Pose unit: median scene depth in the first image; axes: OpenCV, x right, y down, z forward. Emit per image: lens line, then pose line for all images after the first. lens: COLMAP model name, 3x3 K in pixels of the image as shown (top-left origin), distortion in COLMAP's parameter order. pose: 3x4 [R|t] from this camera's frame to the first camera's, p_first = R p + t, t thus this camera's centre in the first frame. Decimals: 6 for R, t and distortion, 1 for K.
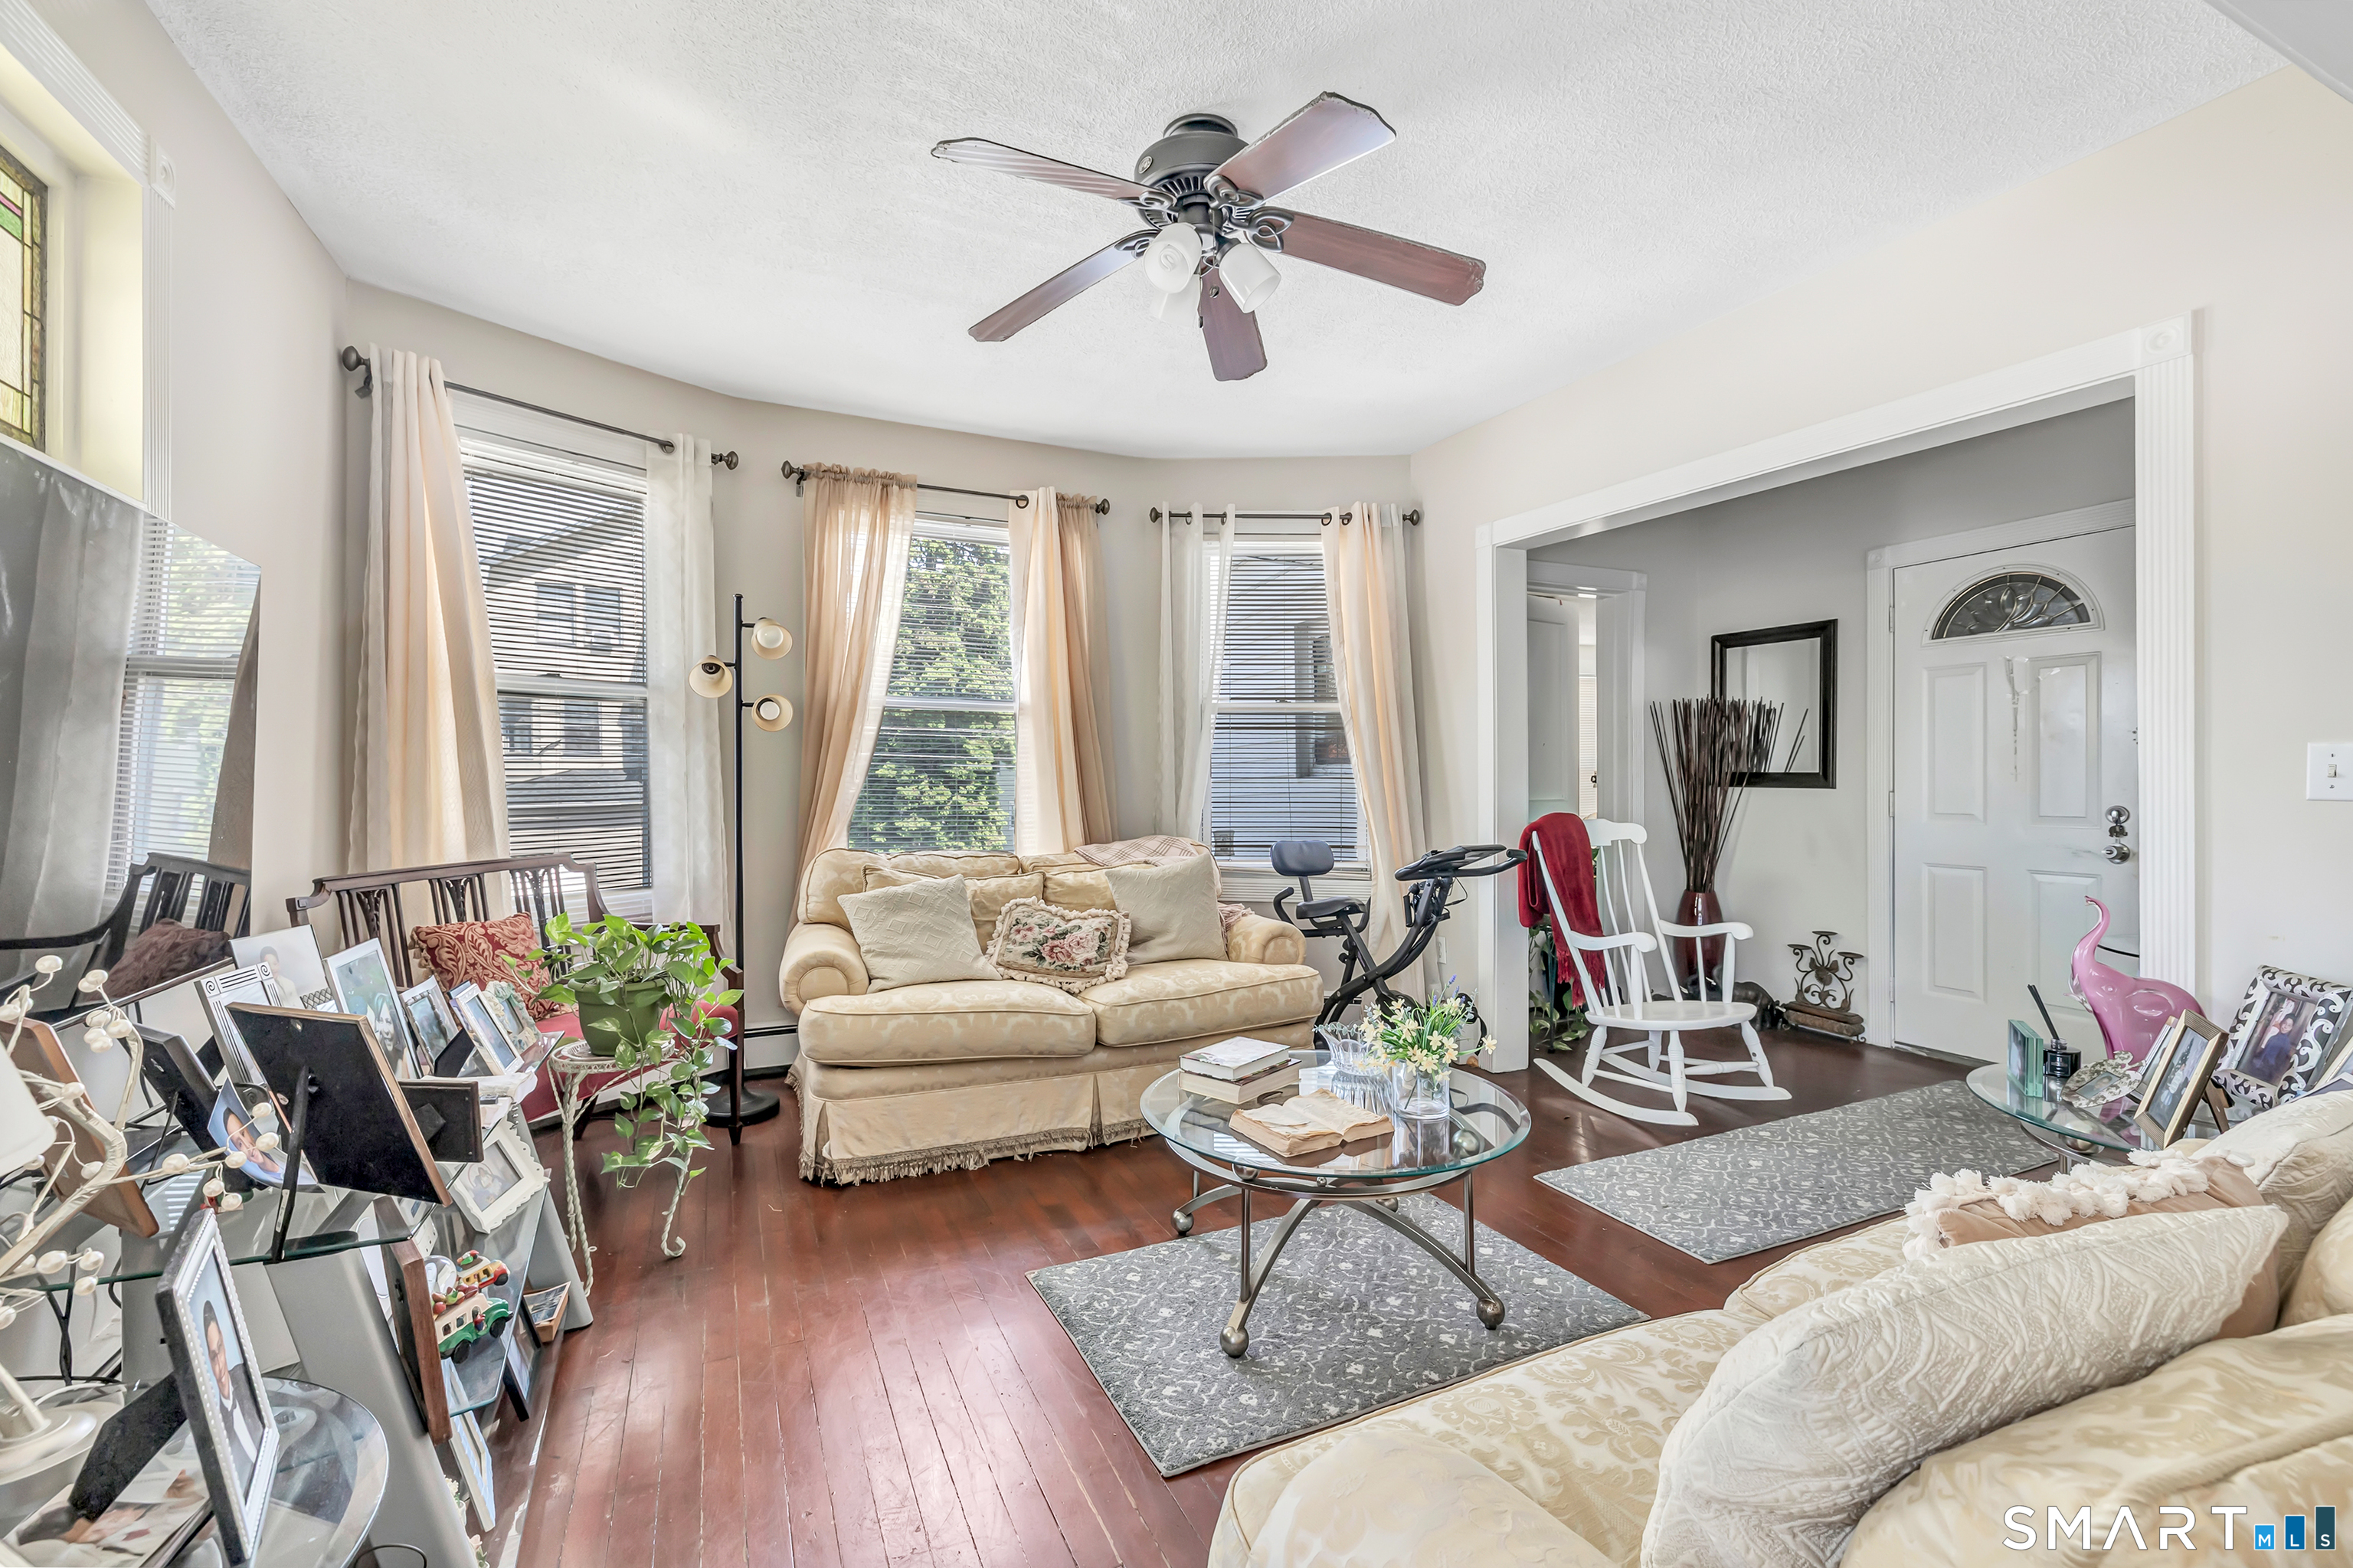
lens RADIAL K [[1020.9, 0, 1181.3], [0, 1020.9, 776.6], [0, 0, 1]] dist [-0.002849, -0.000486]
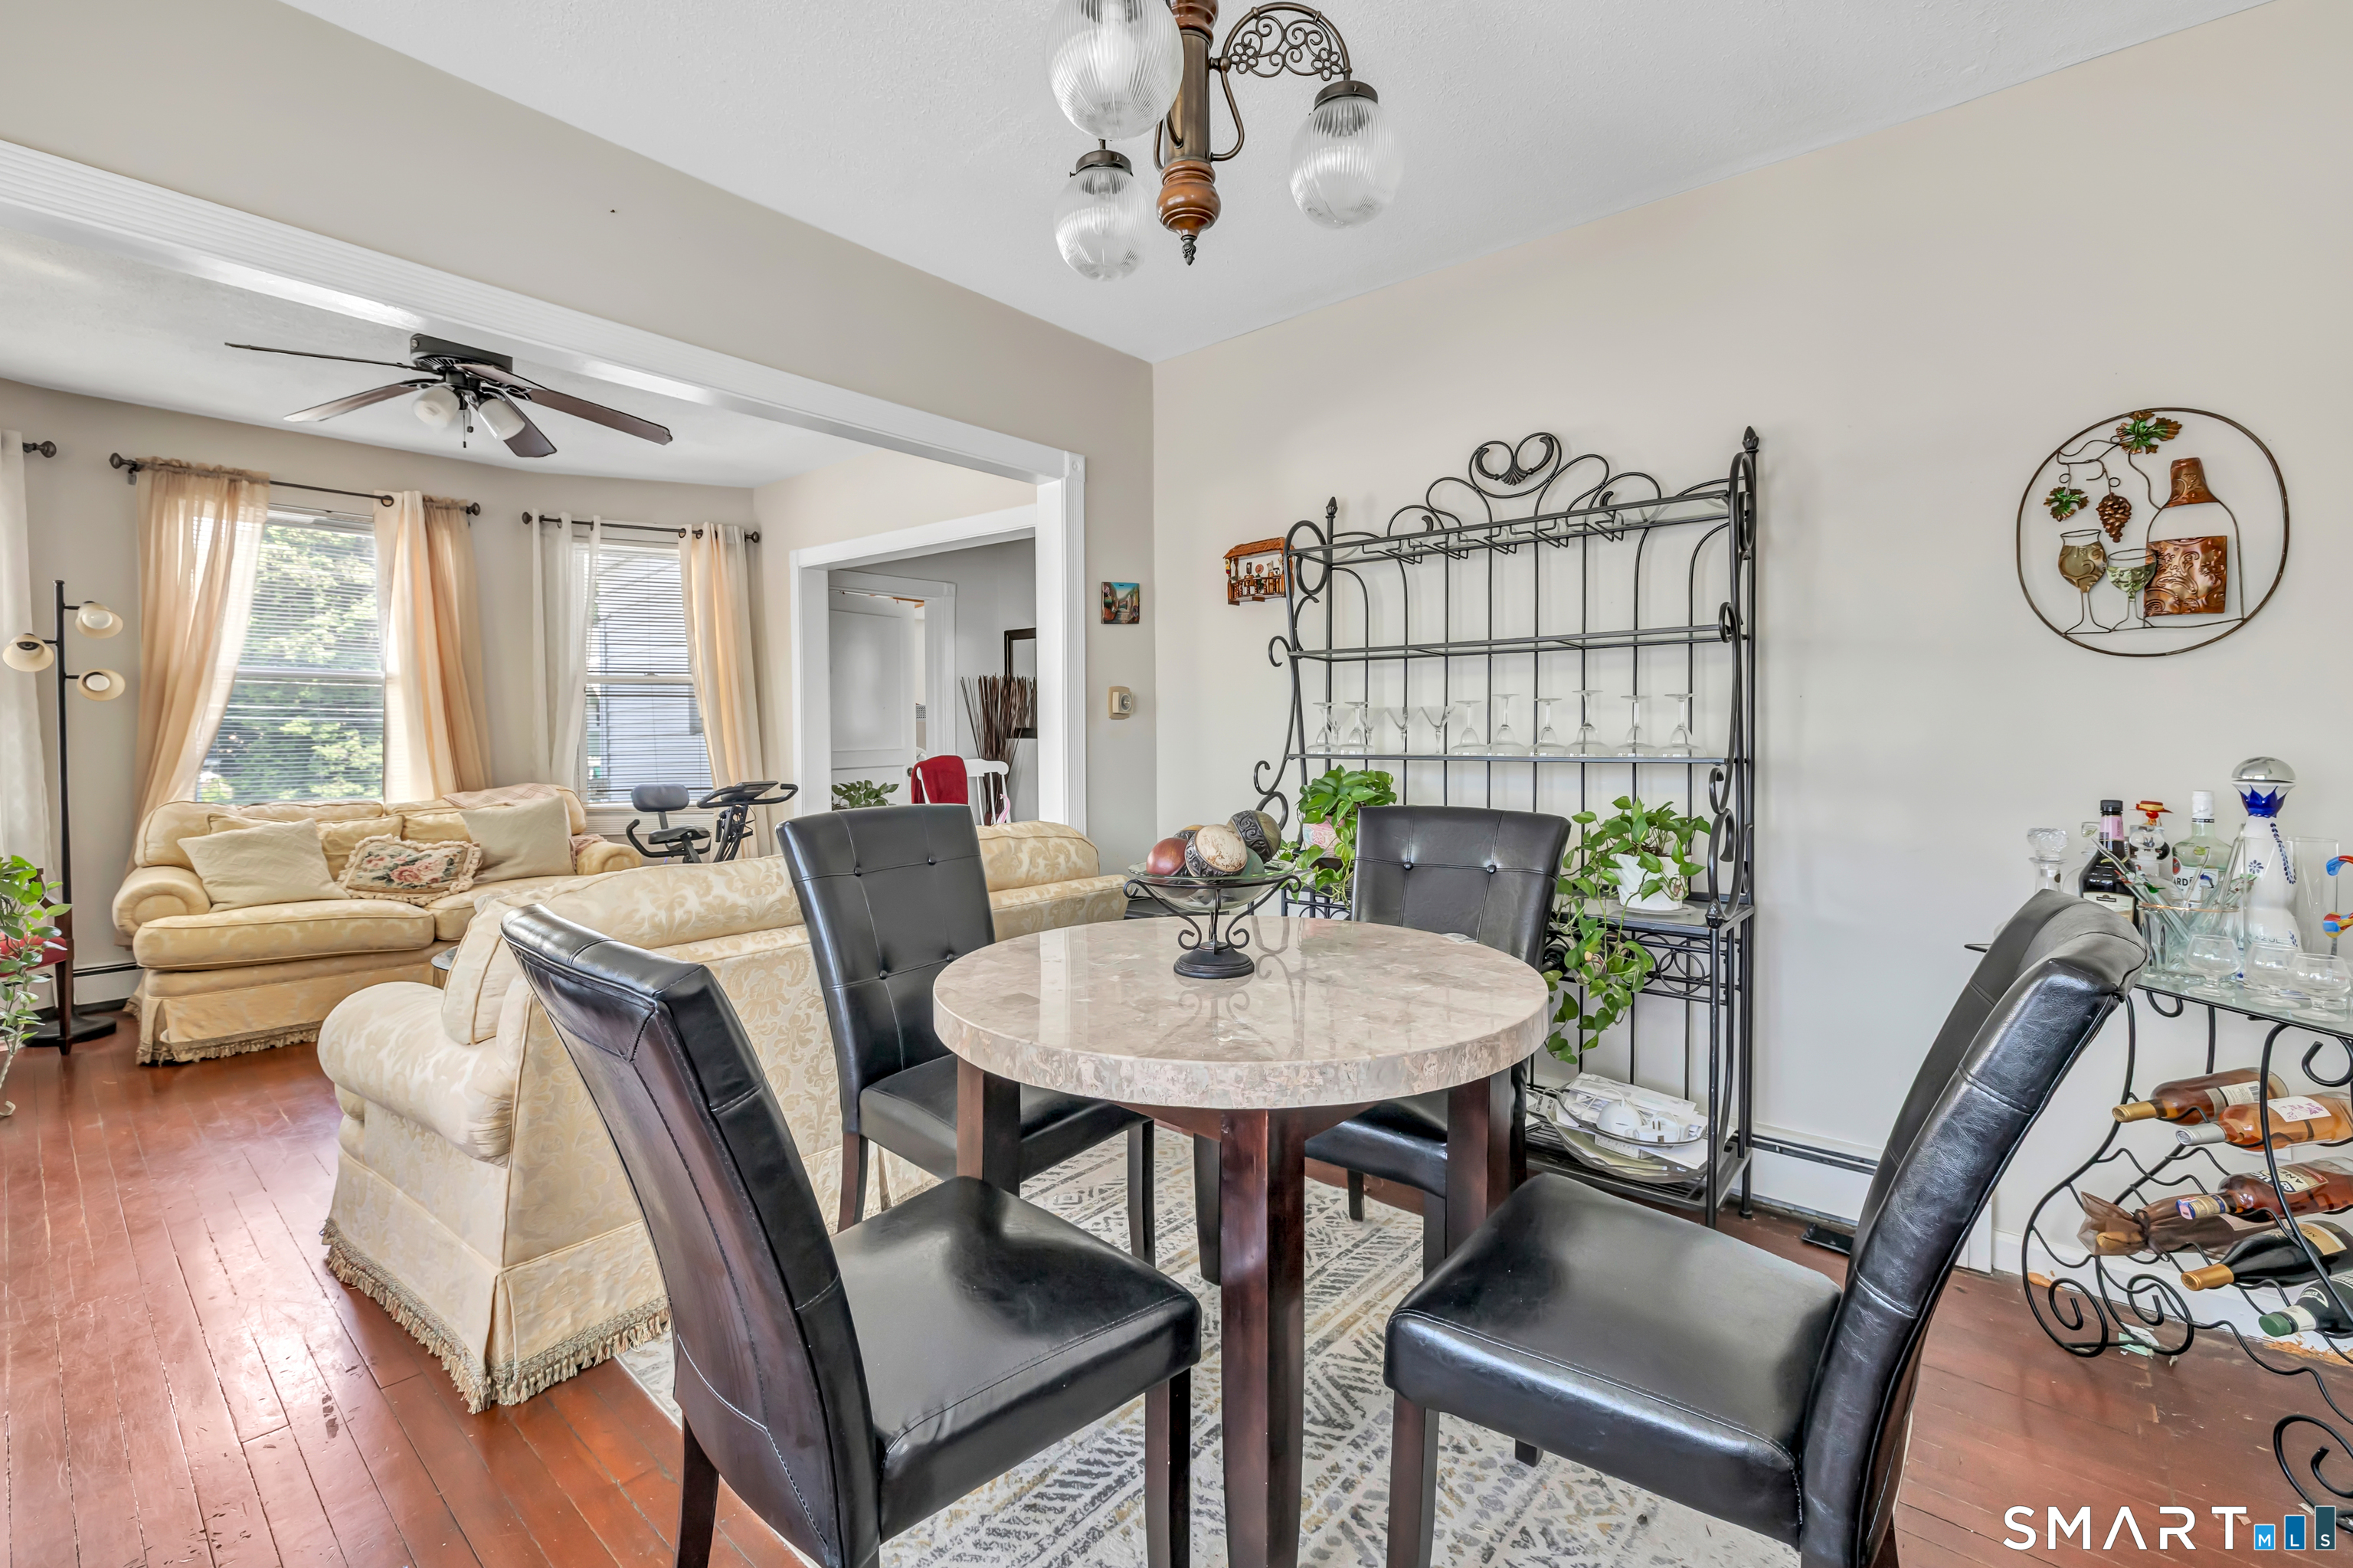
lens RADIAL K [[1020.9, 0, 1184.5], [0, 1020.9, 738.3], [0, 0, 1]] dist [-0.002849, -0.000486]
pose [[0.909198, -0.010765, 0.416225, 0.224863], [0.006670, 0.999914, 0.011293, -0.005819], [-0.416311, -0.007491, 0.909192, -0.534604]]
